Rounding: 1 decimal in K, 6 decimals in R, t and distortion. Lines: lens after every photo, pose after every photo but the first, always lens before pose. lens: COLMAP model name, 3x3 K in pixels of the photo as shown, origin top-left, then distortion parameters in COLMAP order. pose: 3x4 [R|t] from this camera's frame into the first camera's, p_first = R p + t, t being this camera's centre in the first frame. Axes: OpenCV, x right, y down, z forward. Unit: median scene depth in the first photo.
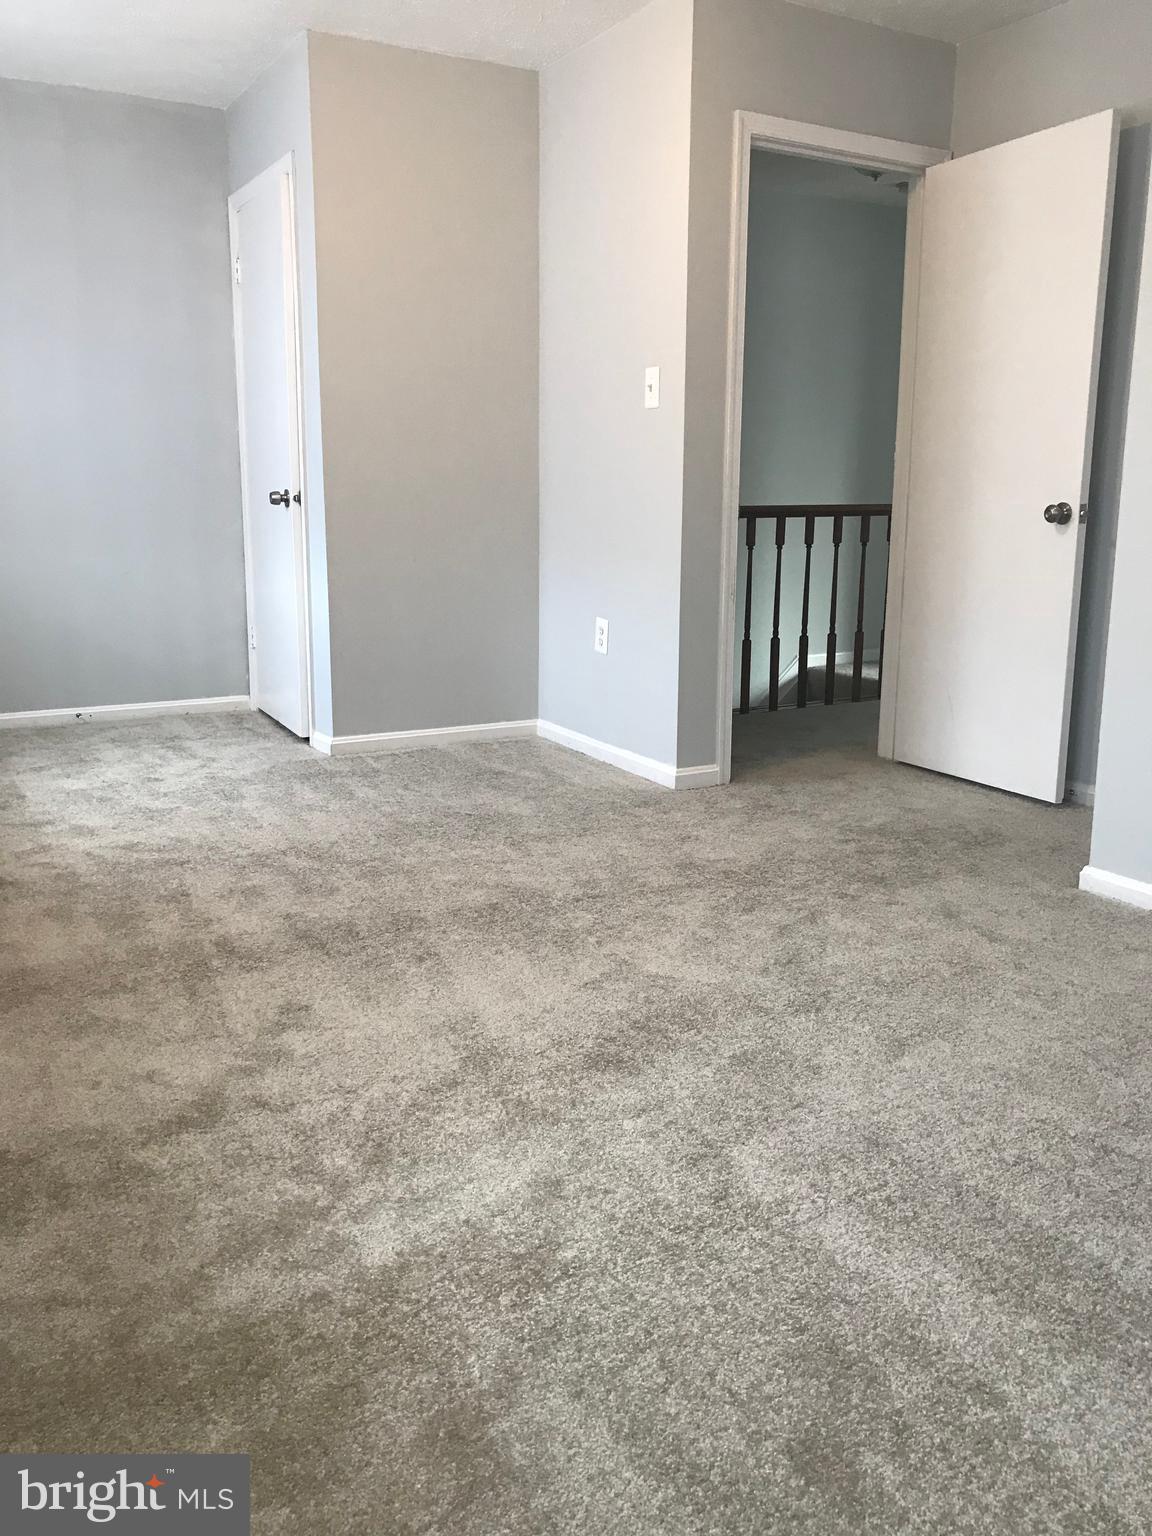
lens RADIAL K [[1268.6, 0, 576.0], [0, 1268.6, 768.0], [0, 0, 1]] dist [0.041989, -0.003183]
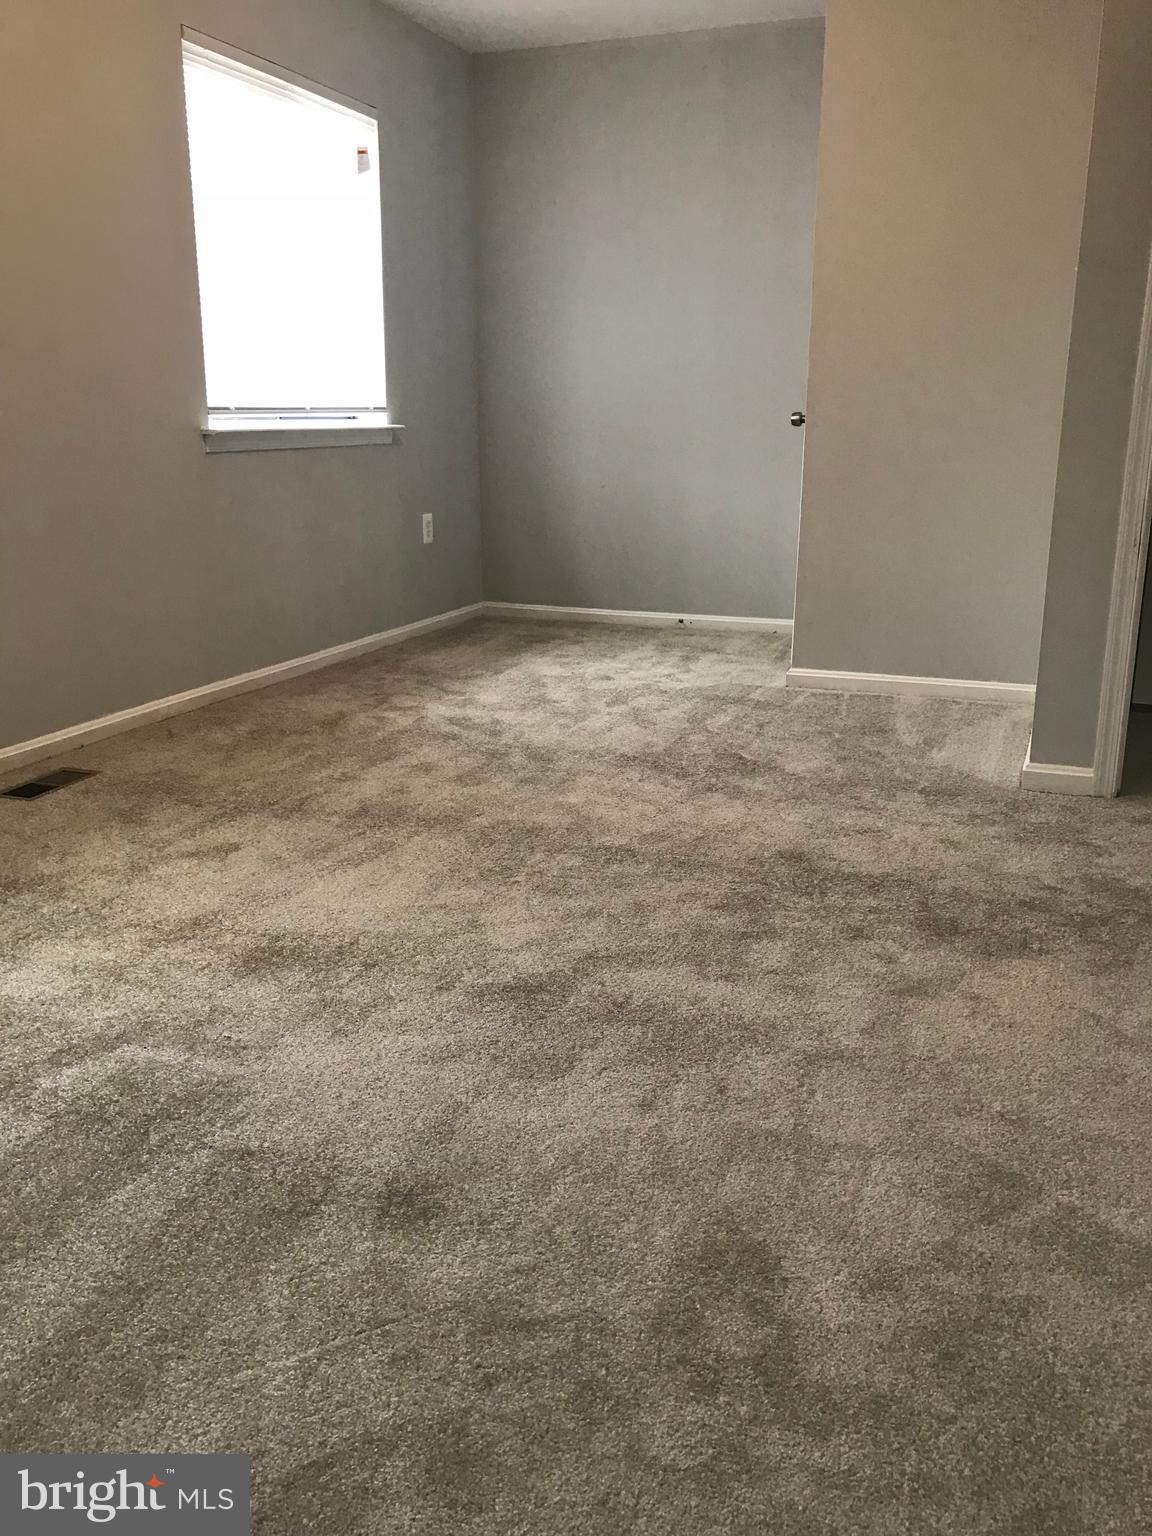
lens RADIAL K [[1268.6, 0, 576.0], [0, 1268.6, 768.0], [0, 0, 1]] dist [0.041989, -0.003183]
pose [[0.655827, 0.204890, -0.726575, 0.649216], [-0.171259, 0.977751, 0.121136, -0.060674], [0.735229, 0.044988, 0.676325, 0.360251]]
